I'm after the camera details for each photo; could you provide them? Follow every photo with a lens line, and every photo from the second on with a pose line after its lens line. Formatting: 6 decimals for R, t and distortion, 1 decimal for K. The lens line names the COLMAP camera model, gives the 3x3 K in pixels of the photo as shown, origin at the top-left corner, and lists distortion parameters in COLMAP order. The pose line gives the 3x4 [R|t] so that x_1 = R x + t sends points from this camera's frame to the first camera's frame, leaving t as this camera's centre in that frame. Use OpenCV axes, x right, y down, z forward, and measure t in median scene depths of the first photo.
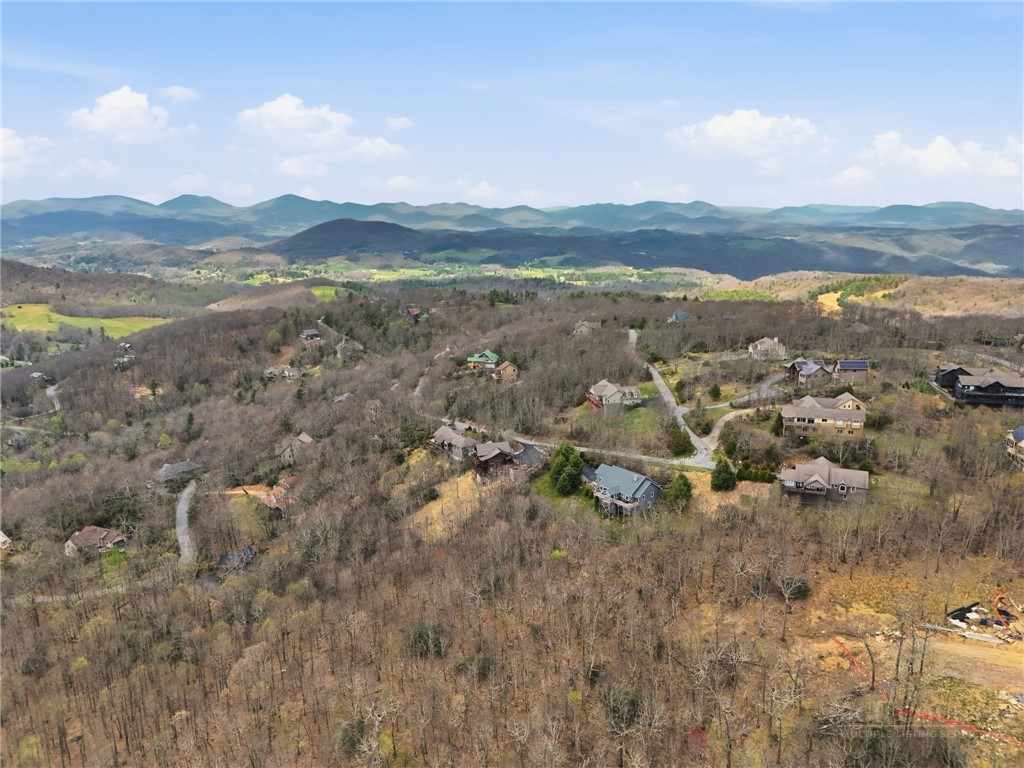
lens RADIAL K [[752.0, 0, 512.2], [0, 752.0, 384.5], [0, 0, 1]] dist [0.003631, 0.000875]
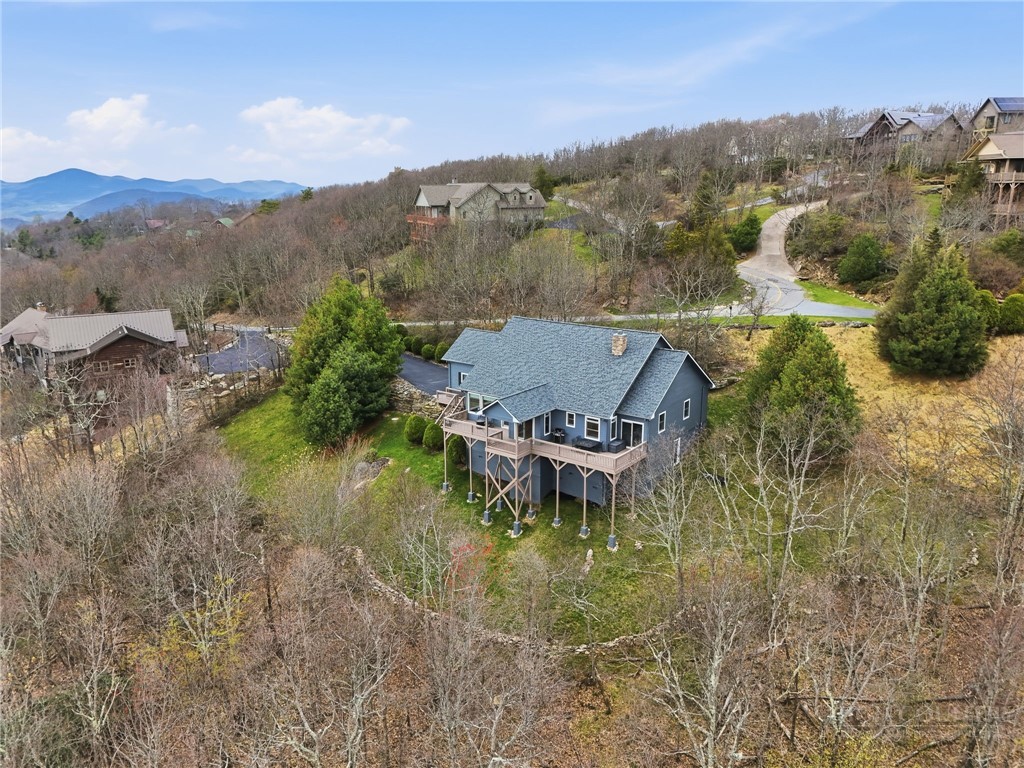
lens RADIAL K [[752.0, 0, 512.2], [0, 752.0, 384.5], [0, 0, 1]] dist [0.003631, 0.000875]
pose [[0.975652, -0.062010, 0.210374, 0.077765], [0.058016, 0.998000, 0.025109, 0.122942], [-0.211511, -0.012292, 0.977298, 0.737893]]
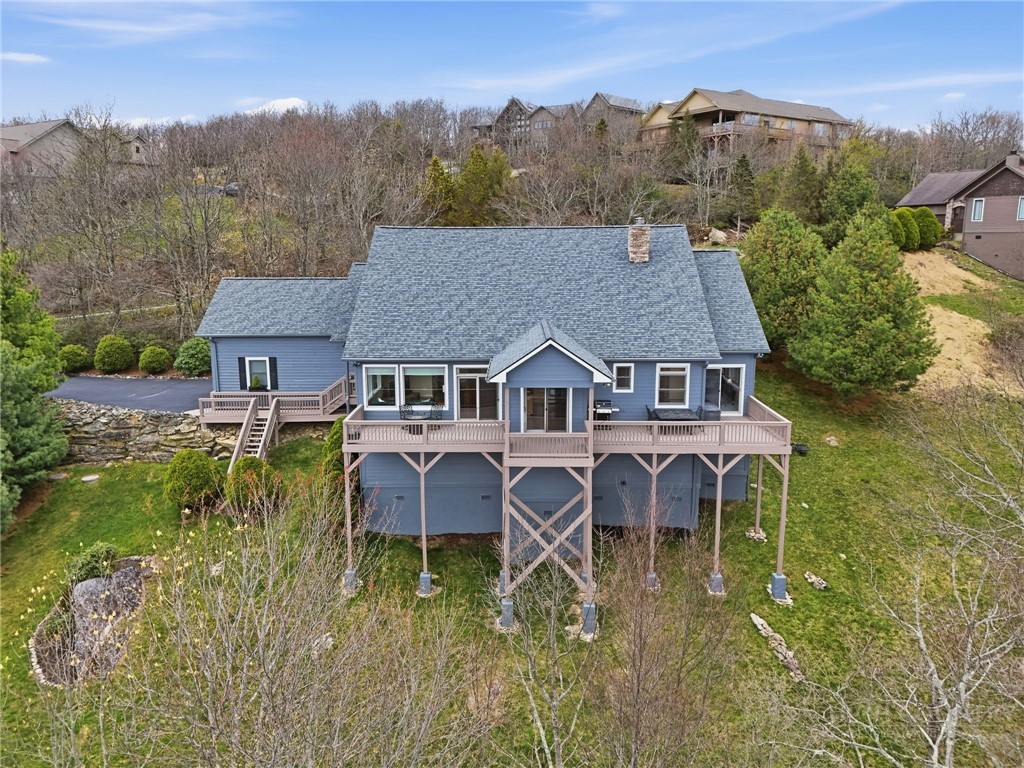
lens RADIAL K [[752.0, 0, 512.2], [0, 752.0, 384.5], [0, 0, 1]] dist [0.003631, 0.000875]
pose [[0.641300, -0.143338, 0.753783, 0.044559], [0.181631, 0.982834, 0.032367, 0.133682], [-0.745483, 0.116154, 0.656326, 0.883415]]
